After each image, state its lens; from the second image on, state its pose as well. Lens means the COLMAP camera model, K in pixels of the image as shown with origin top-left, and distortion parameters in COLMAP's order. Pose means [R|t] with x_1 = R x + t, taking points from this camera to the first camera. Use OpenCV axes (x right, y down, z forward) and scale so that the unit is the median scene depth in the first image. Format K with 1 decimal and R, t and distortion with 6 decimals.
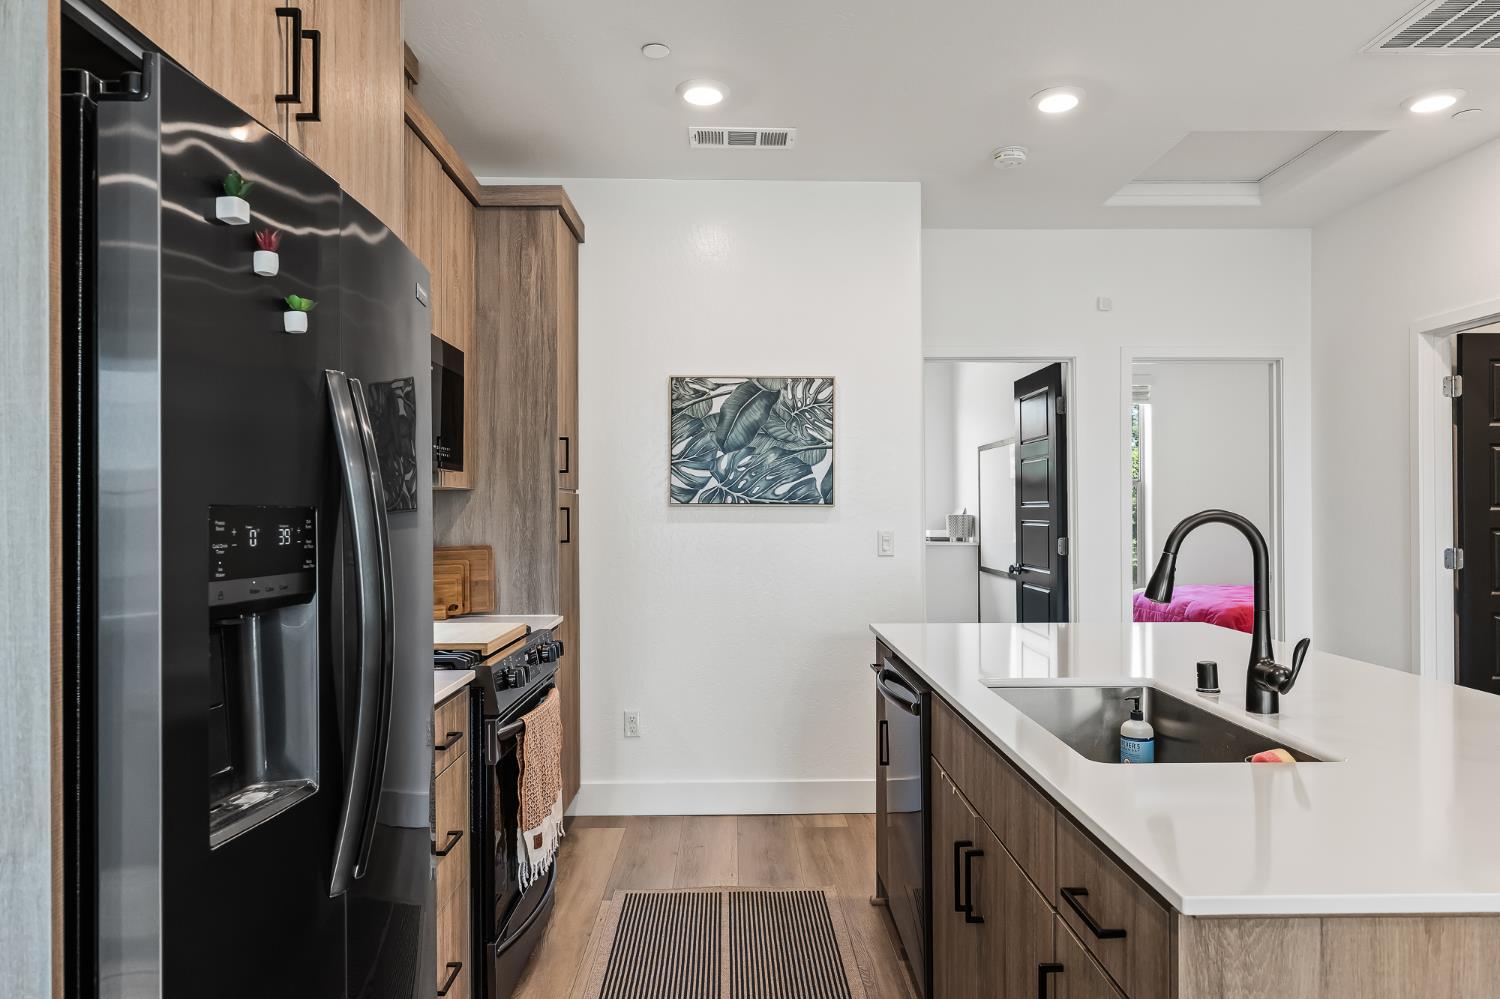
lens RADIAL K [[975.0, 0, 750.0], [0, 975.0, 499.5], [0, 0, 1]] dist [-0.002238, -0.000326]
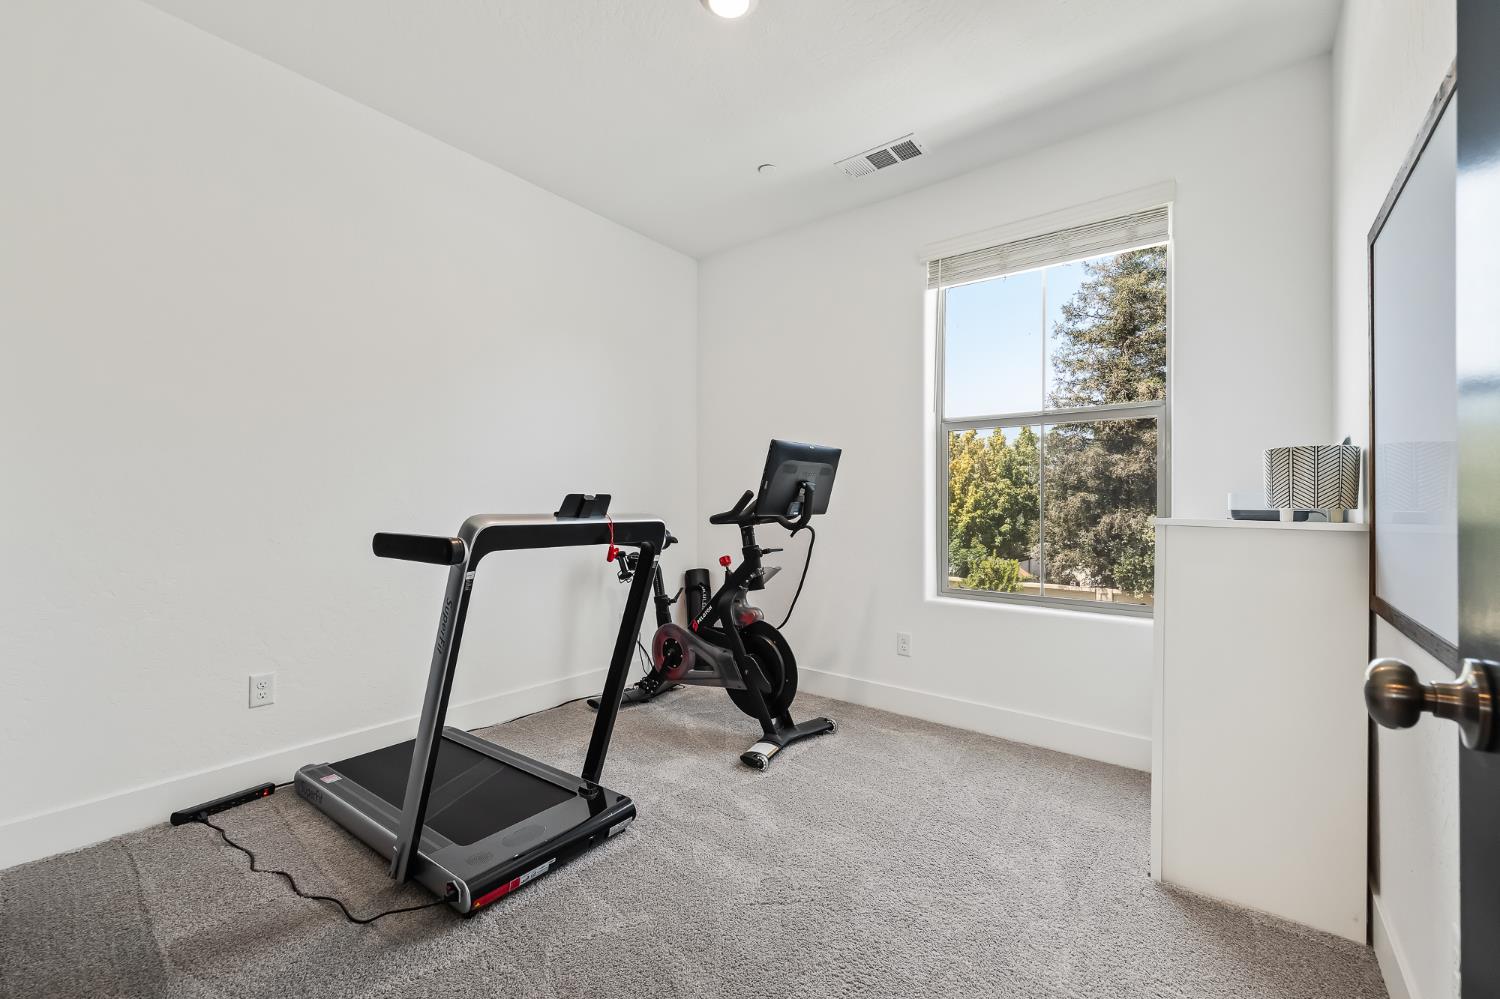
lens RADIAL K [[608.7, 0, 756.4], [0, 608.7, 505.1], [0, 0, 1]] dist [0.001007, 0.000070]
pose [[0.773494, 0.004795, -0.633785, 0.349569], [0.001544, 0.999954, 0.009450, 0.061499], [0.633801, -0.008288, 0.773451, 1.220090]]
